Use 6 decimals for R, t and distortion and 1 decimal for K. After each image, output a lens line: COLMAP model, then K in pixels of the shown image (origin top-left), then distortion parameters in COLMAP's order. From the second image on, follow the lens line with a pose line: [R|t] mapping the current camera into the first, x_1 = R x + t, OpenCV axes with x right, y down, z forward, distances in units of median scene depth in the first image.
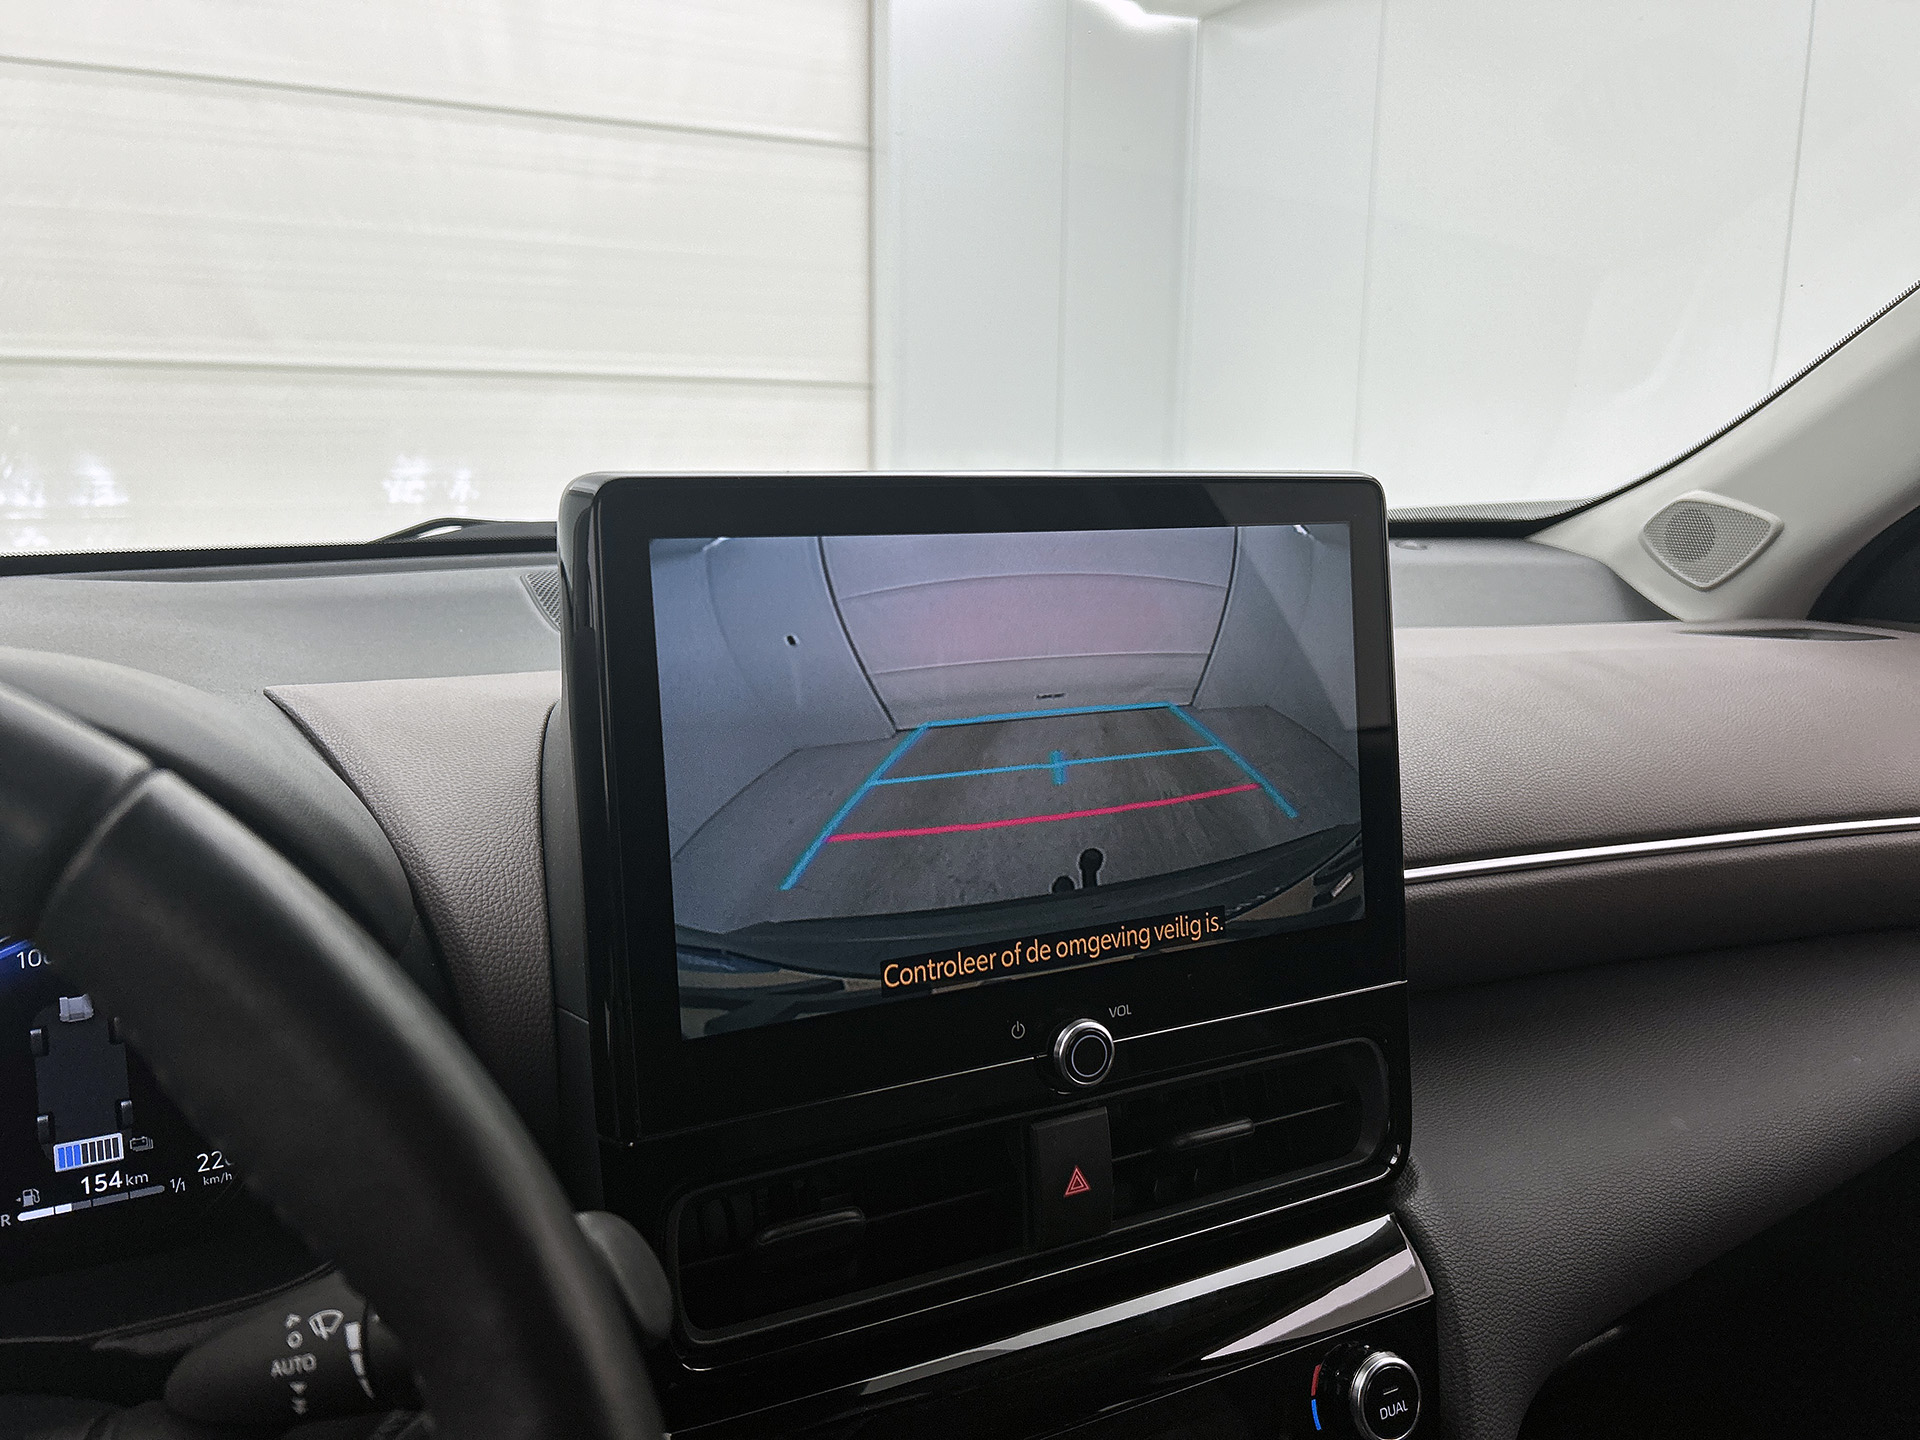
lens RADIAL K [[1452.2, 0, 977.9], [0, 1452.2, 710.1], [0, 0, 1]] dist [0.051213, -0.062712]
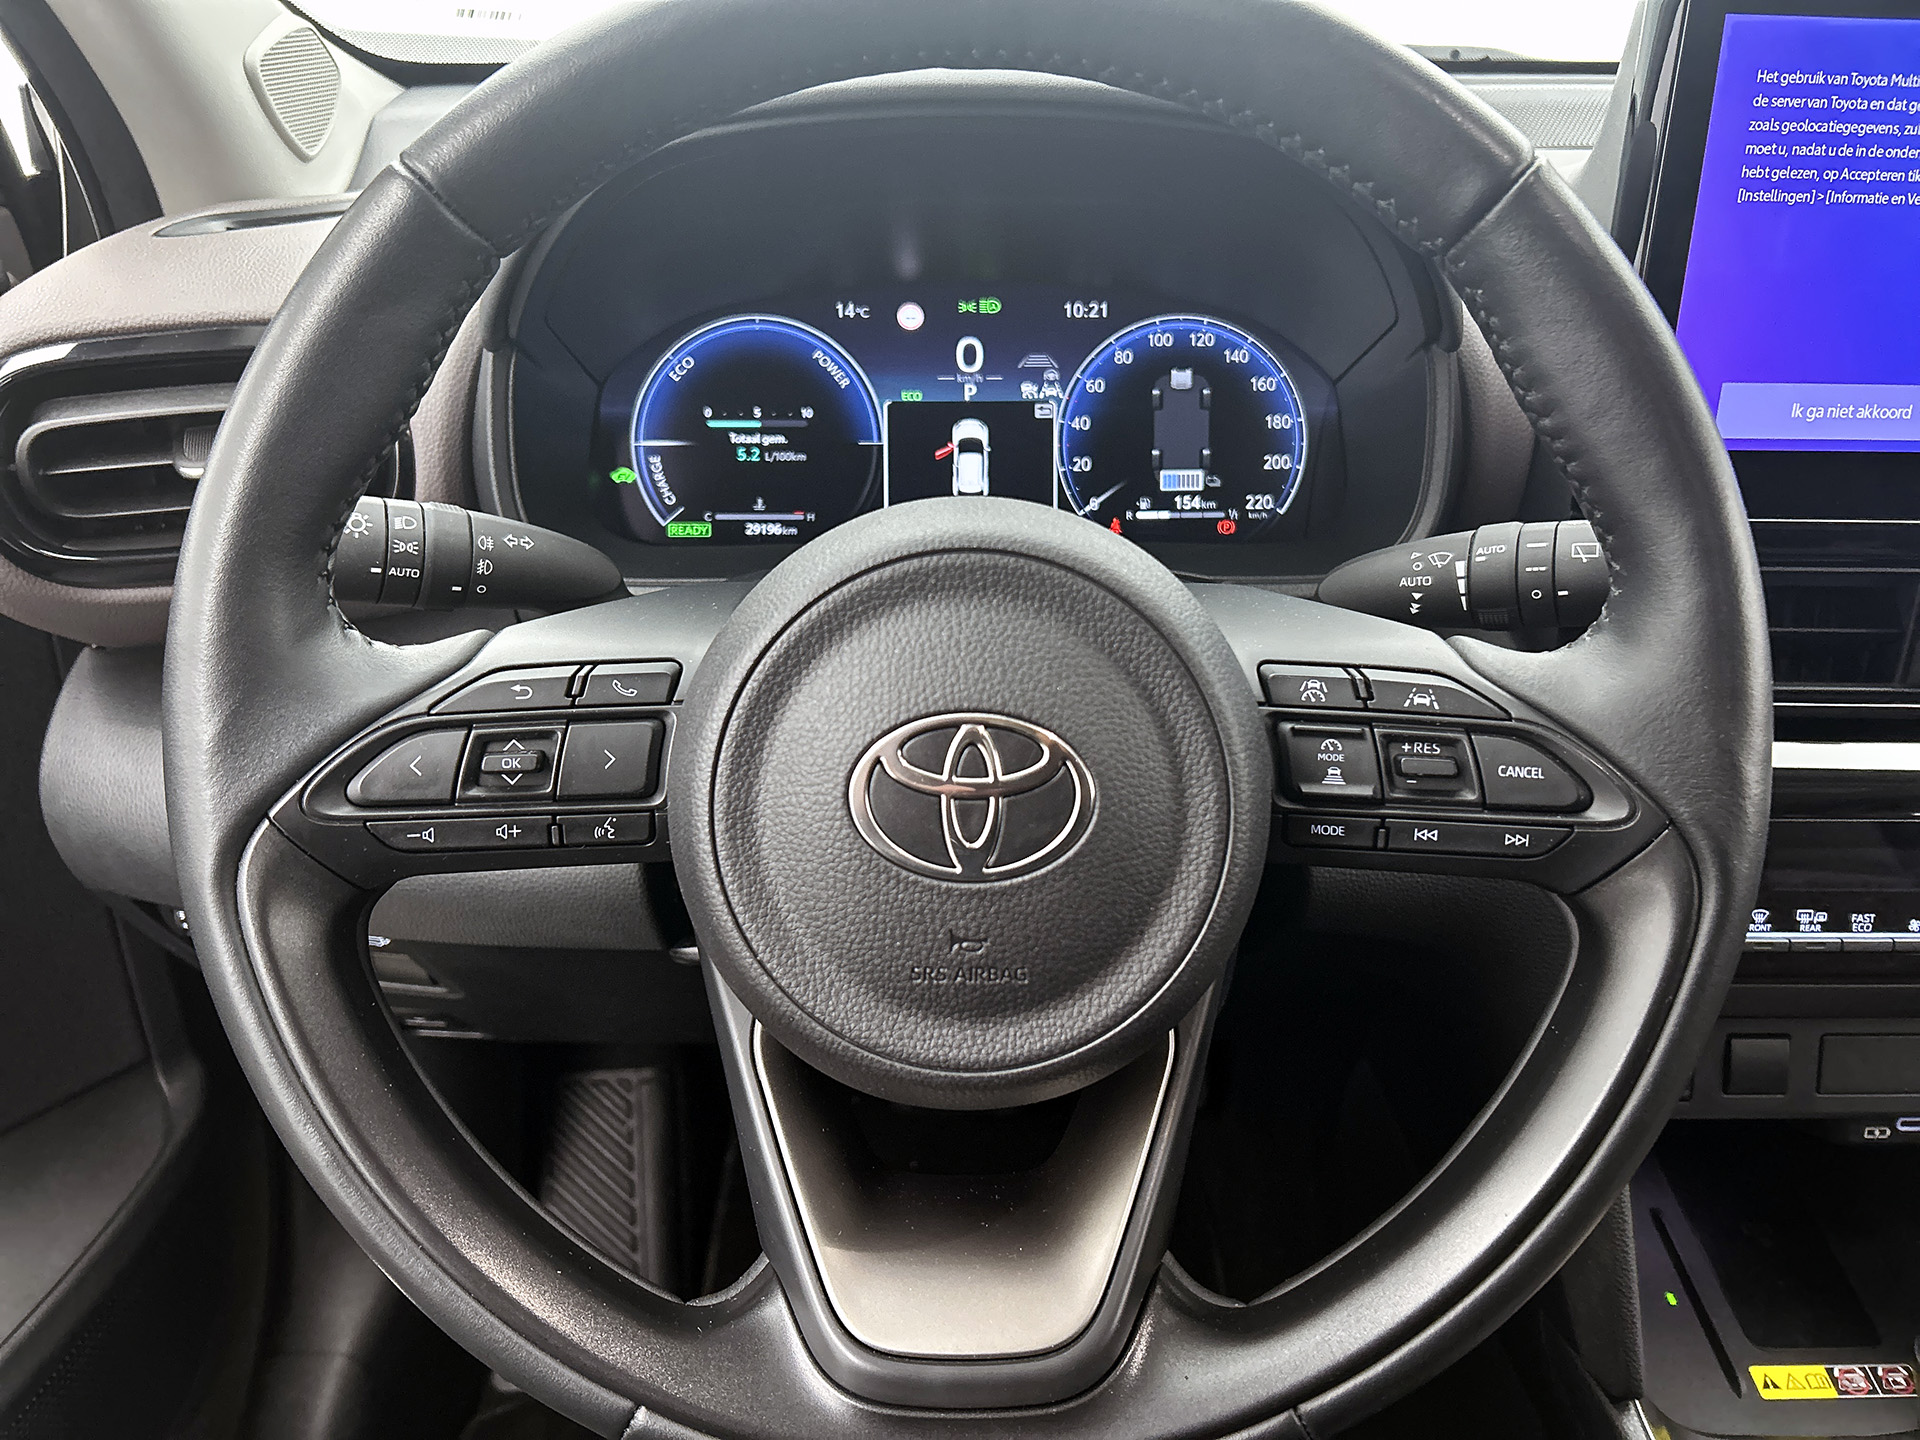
lens RADIAL K [[1428.3, 0, 971.2], [0, 1428.3, 724.2], [0, 0, 1]] dist [0.058902, -0.081056]
pose [[0.892229, 0.204905, -0.402420, -0.171113], [-0.084640, 0.951218, 0.296682, 0.126973], [0.443580, -0.230648, 0.866047, -0.371200]]
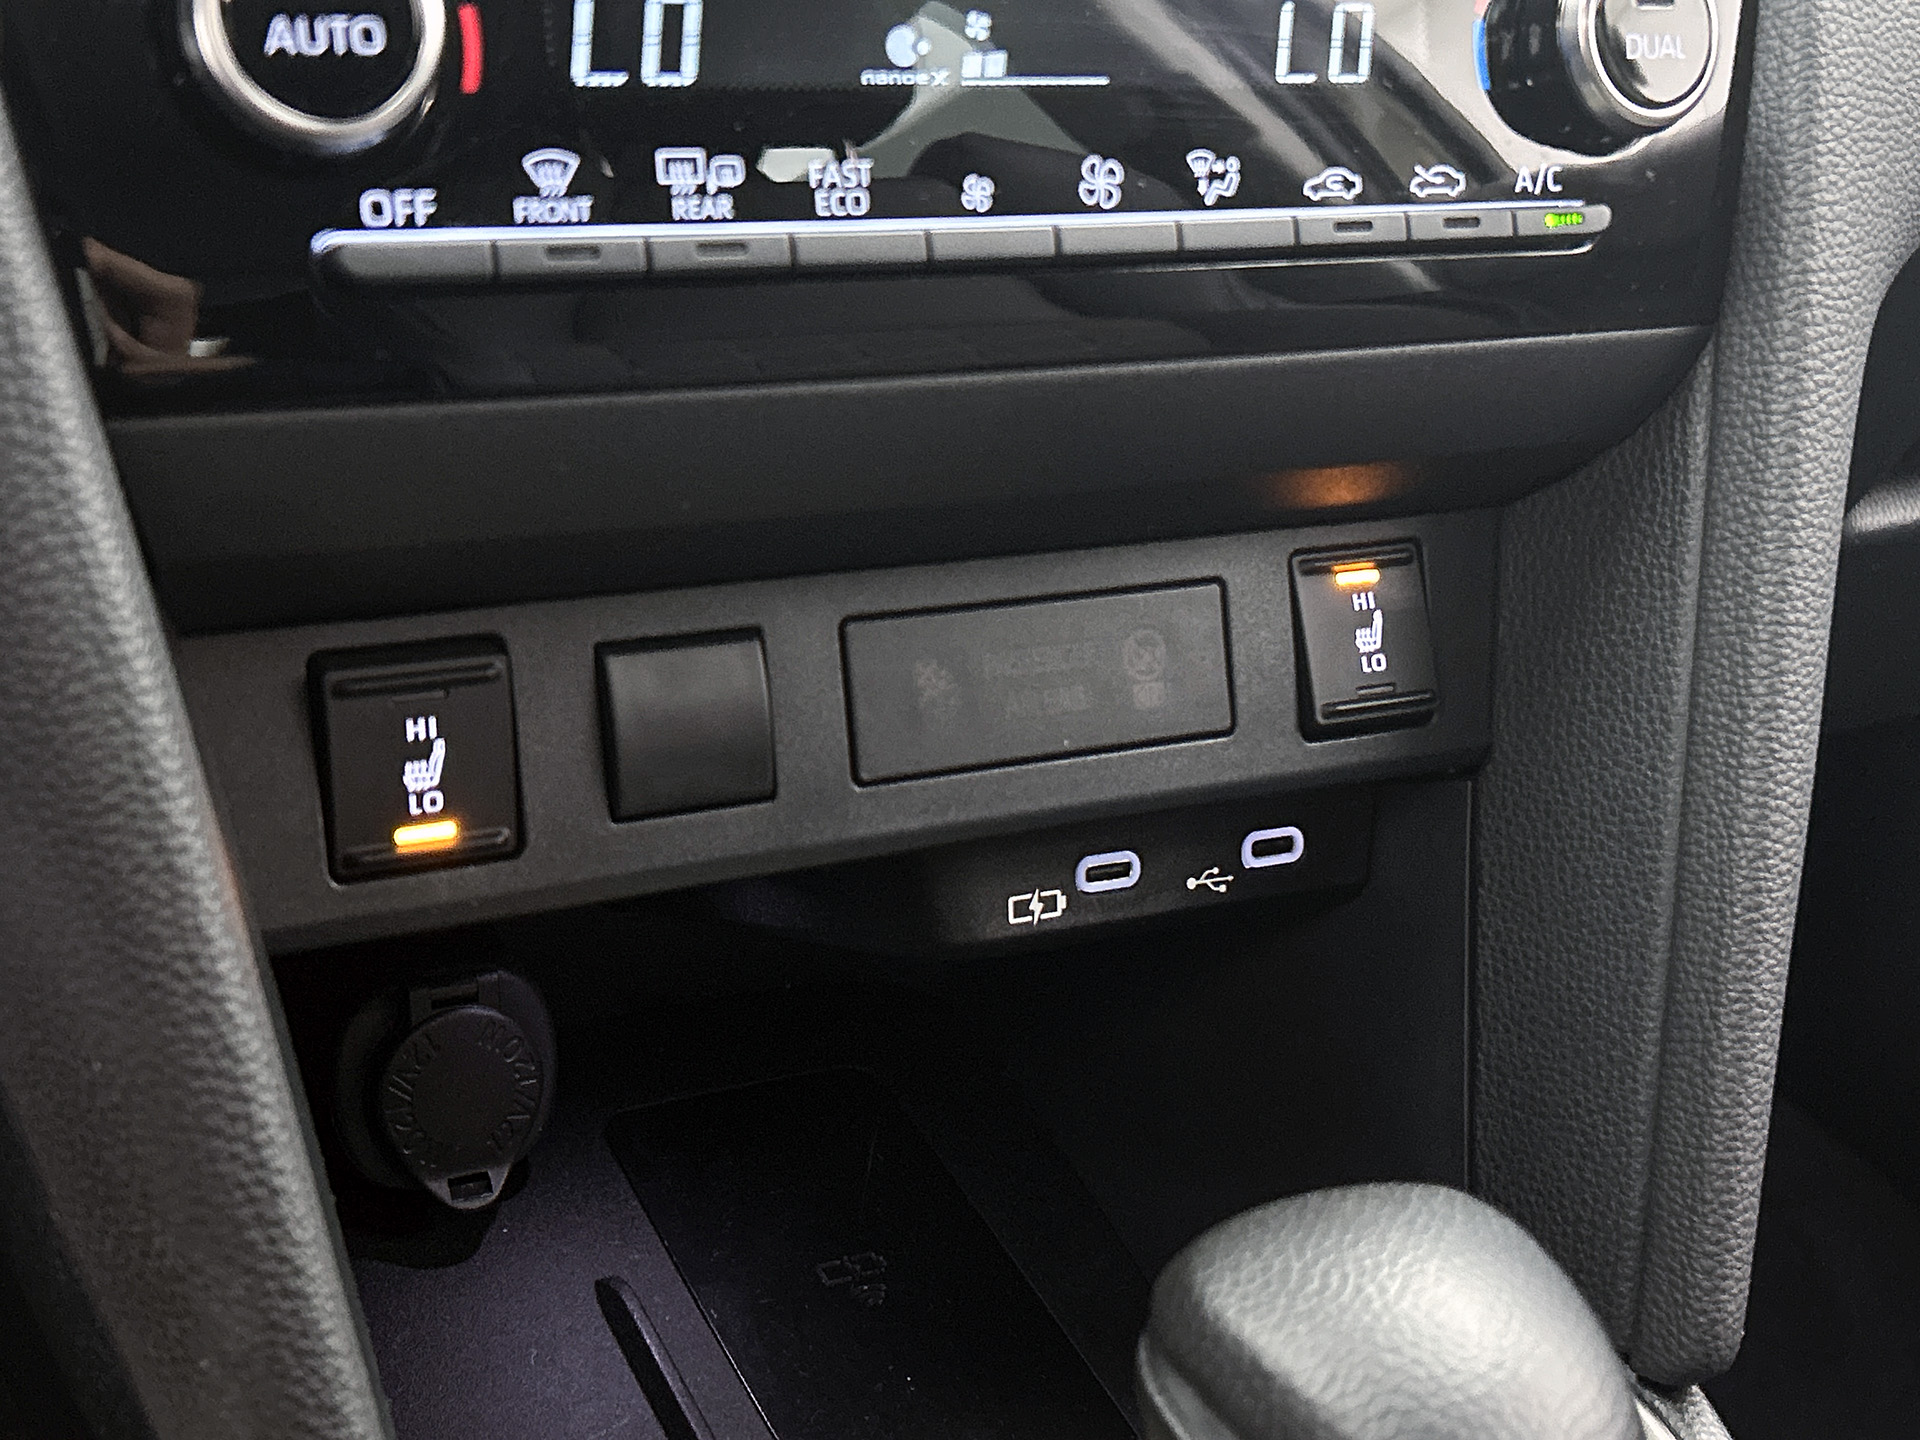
lens RADIAL K [[2511.2, 0, 961.8], [0, 2511.2, 706.4], [0, 0, 1]] dist [0.049356, 0.000000]
pose [[0.997135, 0.061605, 0.043884, 0.059637], [-0.069223, 0.977098, 0.201216, 0.587010], [-0.030483, -0.203677, 0.978563, 0.232553]]
